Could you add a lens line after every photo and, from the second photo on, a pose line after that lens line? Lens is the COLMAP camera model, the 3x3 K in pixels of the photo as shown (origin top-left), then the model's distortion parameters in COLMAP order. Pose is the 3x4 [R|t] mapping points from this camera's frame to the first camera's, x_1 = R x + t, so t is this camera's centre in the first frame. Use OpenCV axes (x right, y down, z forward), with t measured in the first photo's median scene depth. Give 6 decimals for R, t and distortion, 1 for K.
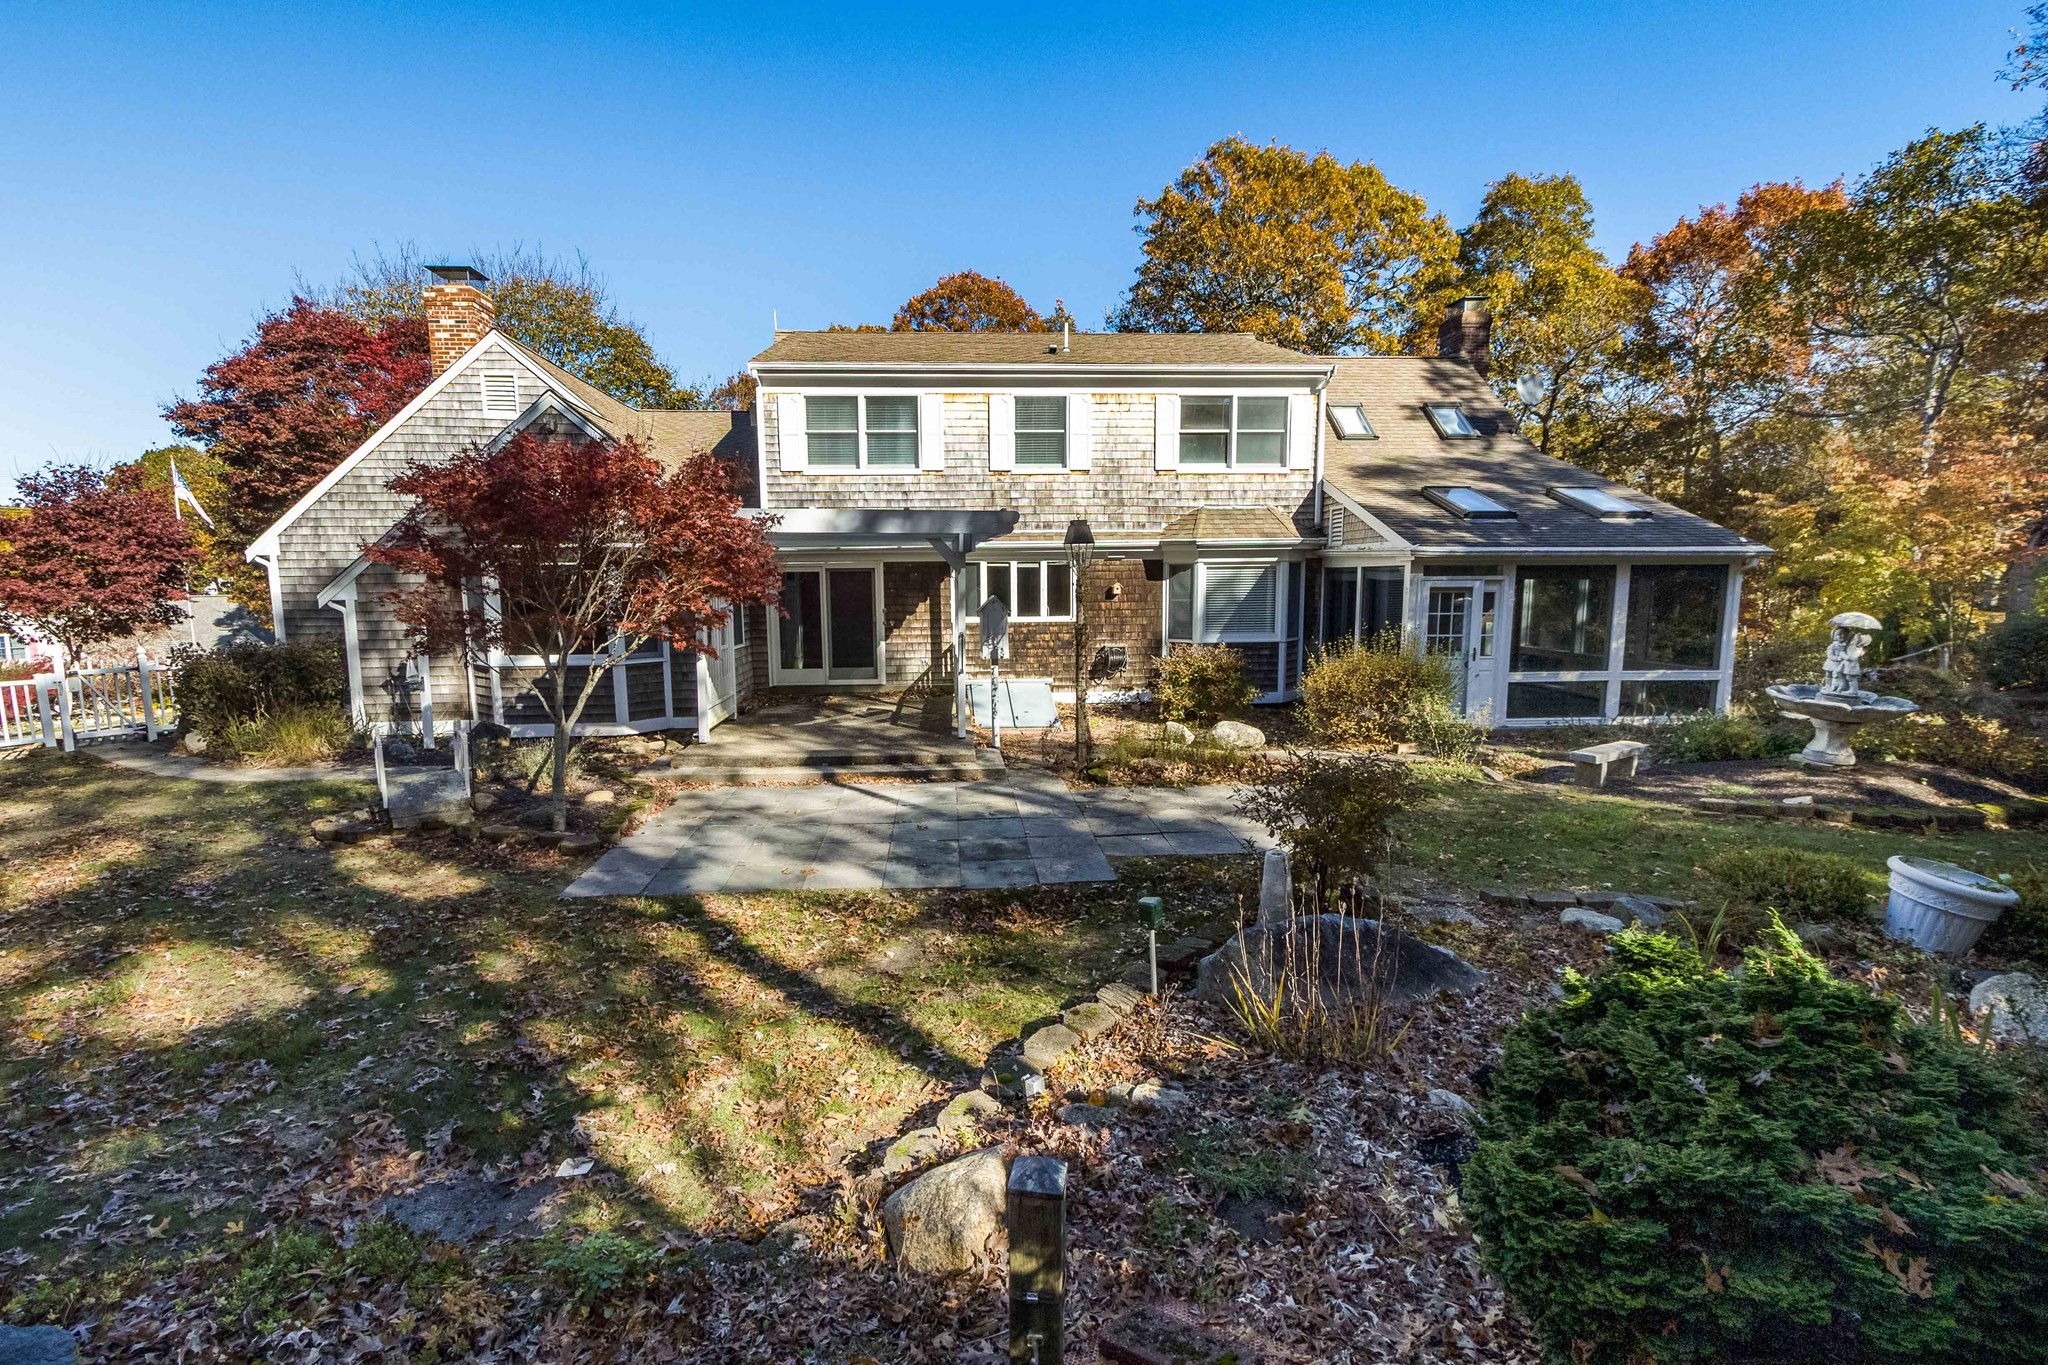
lens RADIAL K [[974.0, 0, 1033.7], [0, 974.0, 728.6], [0, 0, 1]] dist [0.001375, 0.000105]
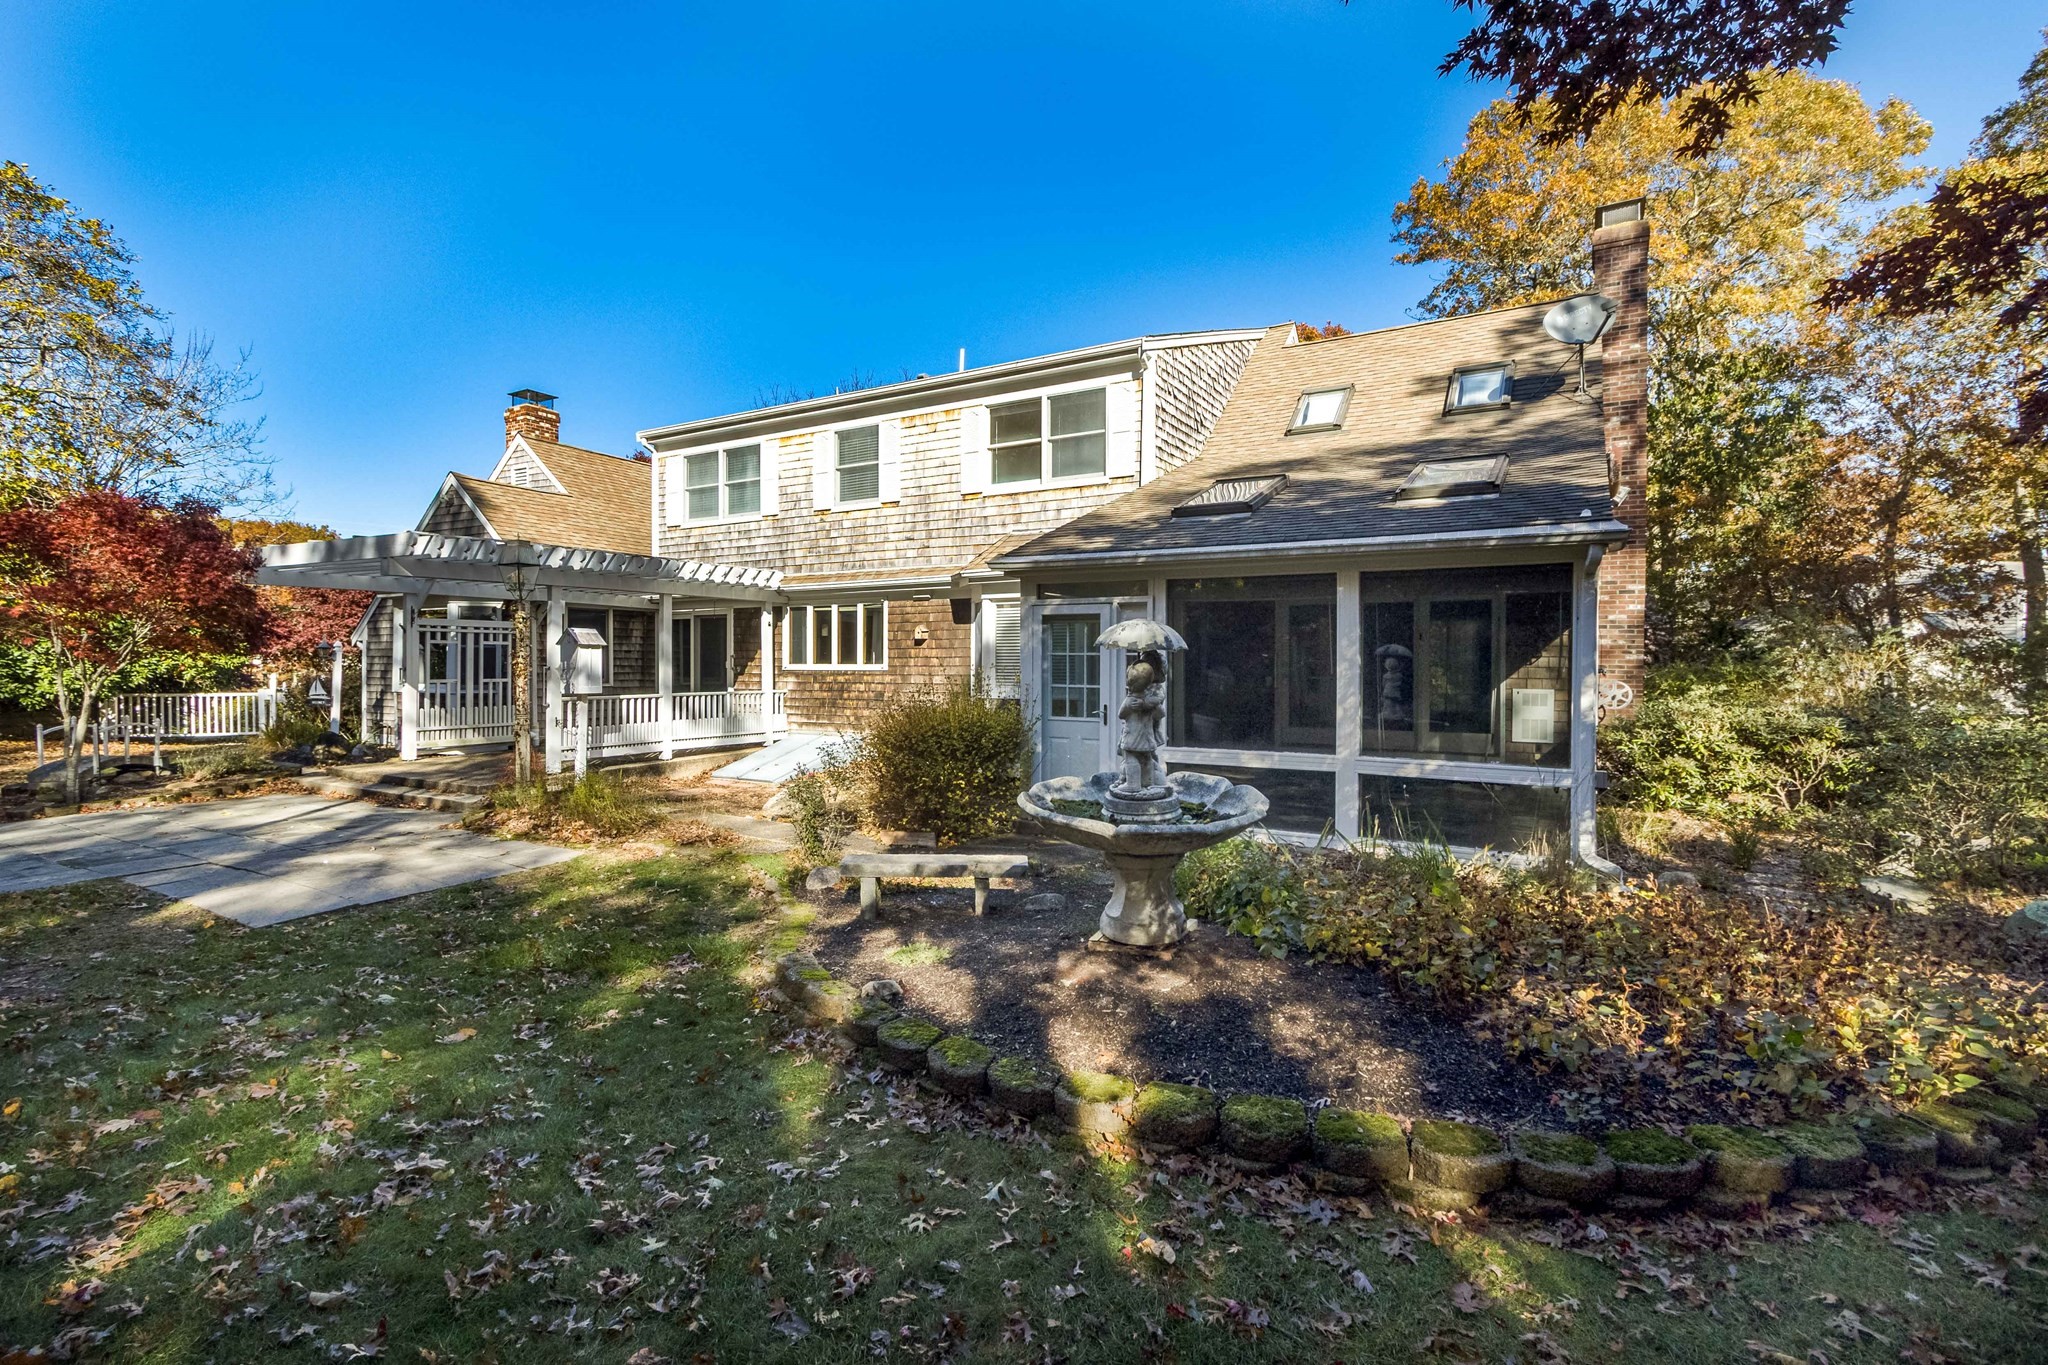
lens RADIAL K [[974.0, 0, 1028.1], [0, 974.0, 678.3], [0, 0, 1]] dist [0.001375, 0.000105]
pose [[0.817978, 0.016854, -0.575003, 0.665778], [-0.096393, 0.989453, -0.108122, -0.020787], [0.567116, 0.143868, 0.810976, 0.368817]]
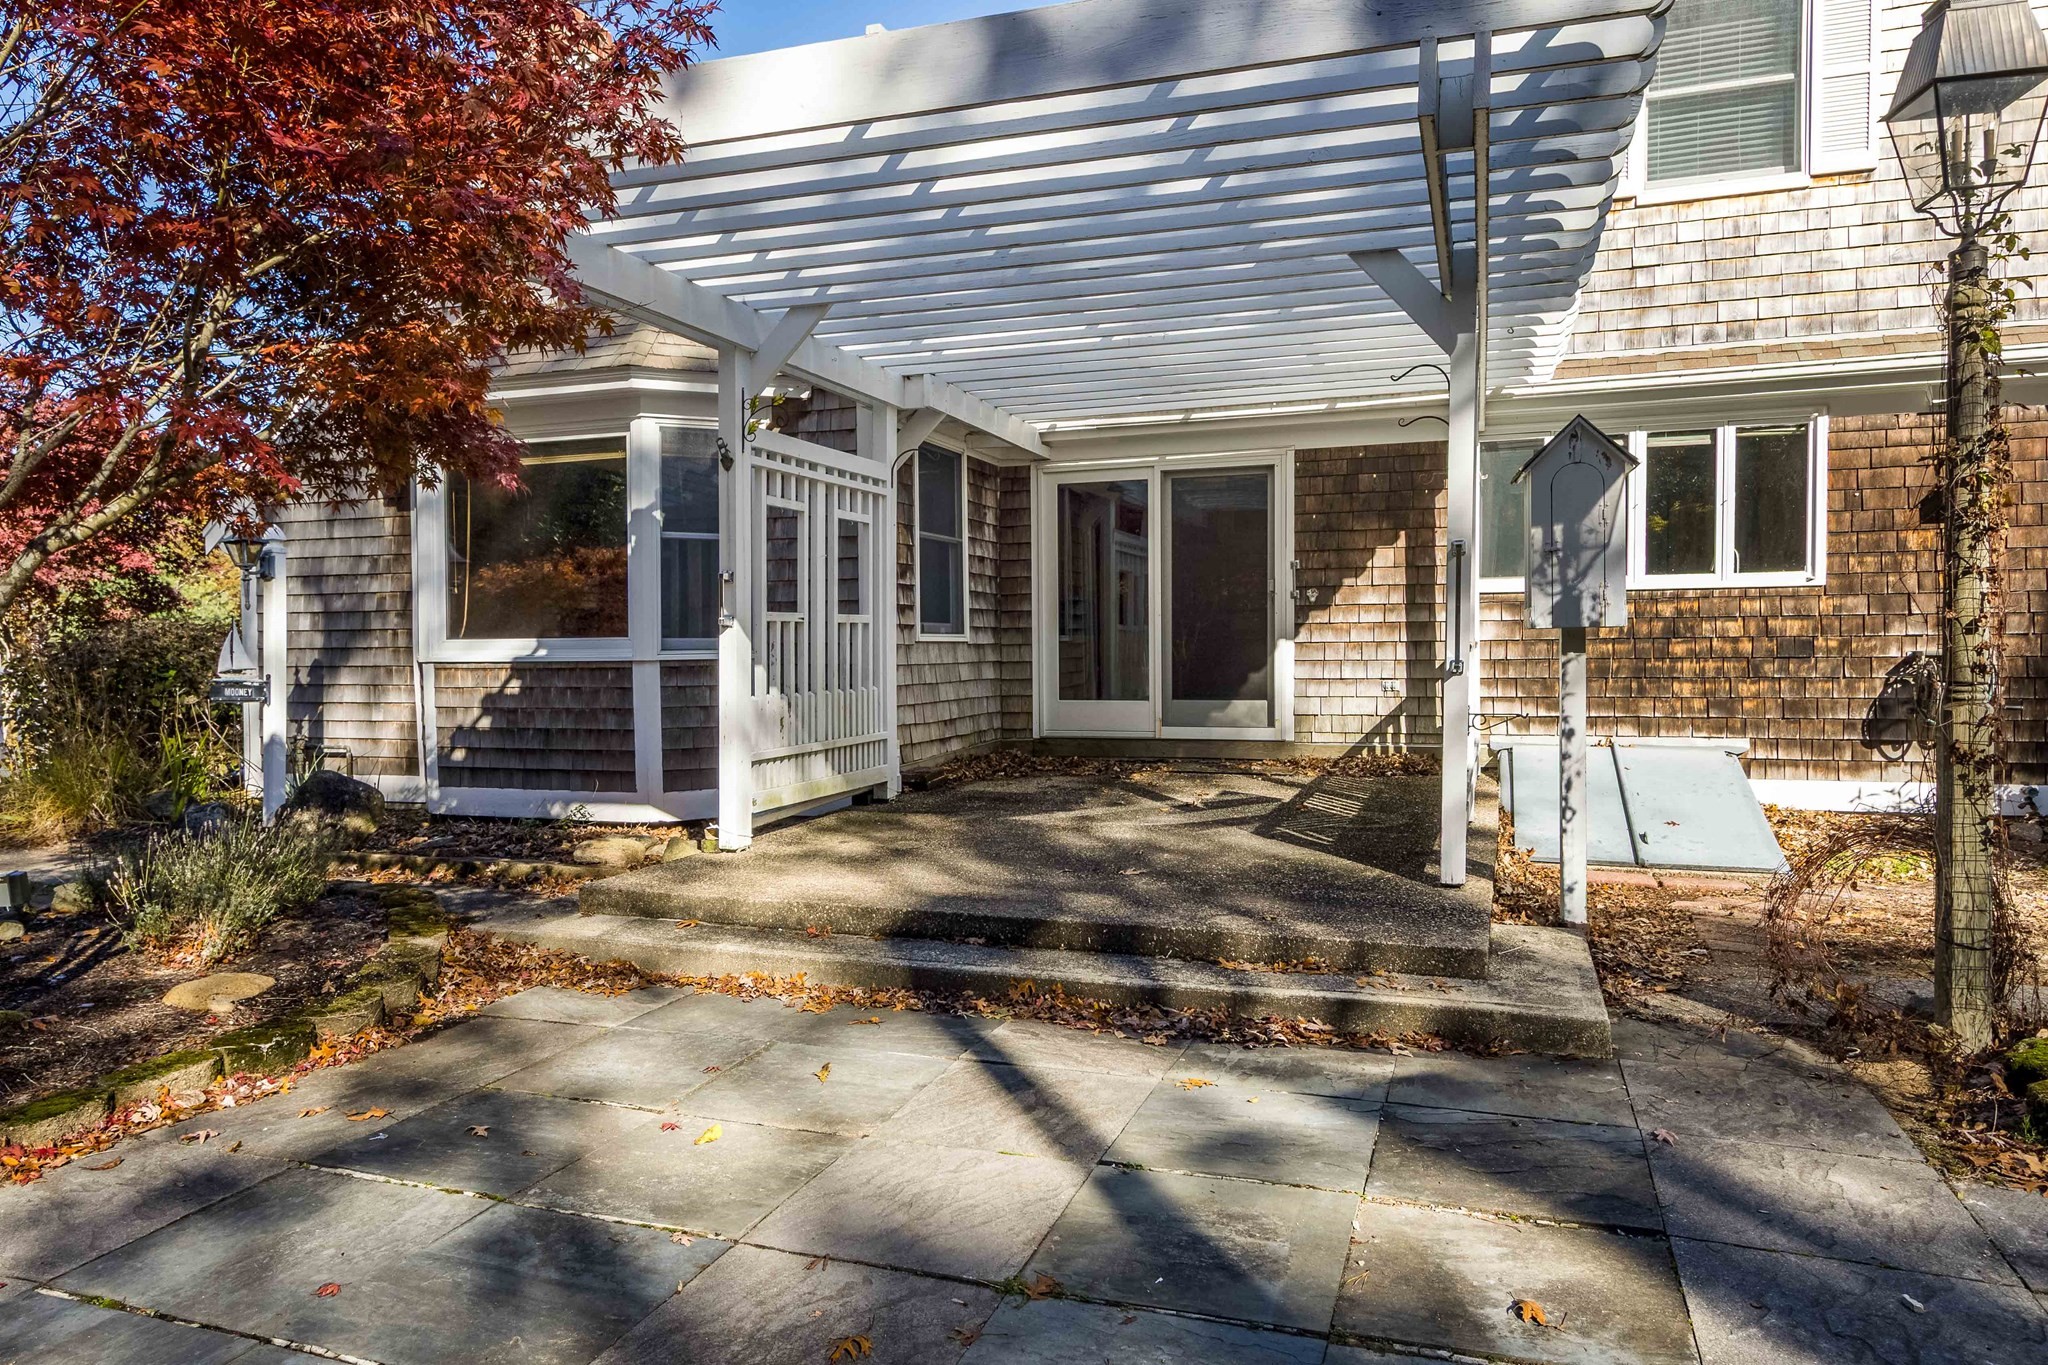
lens RADIAL K [[1400.3, 0, 1008.6], [0, 1400.3, 685.1], [0, 0, 1]] dist [0.027042, -0.006216]
pose [[0.907886, 0.012129, -0.419041, -0.011736], [-0.062272, 0.992394, -0.106194, 0.001475], [0.414566, 0.122507, 0.901736, 0.413695]]
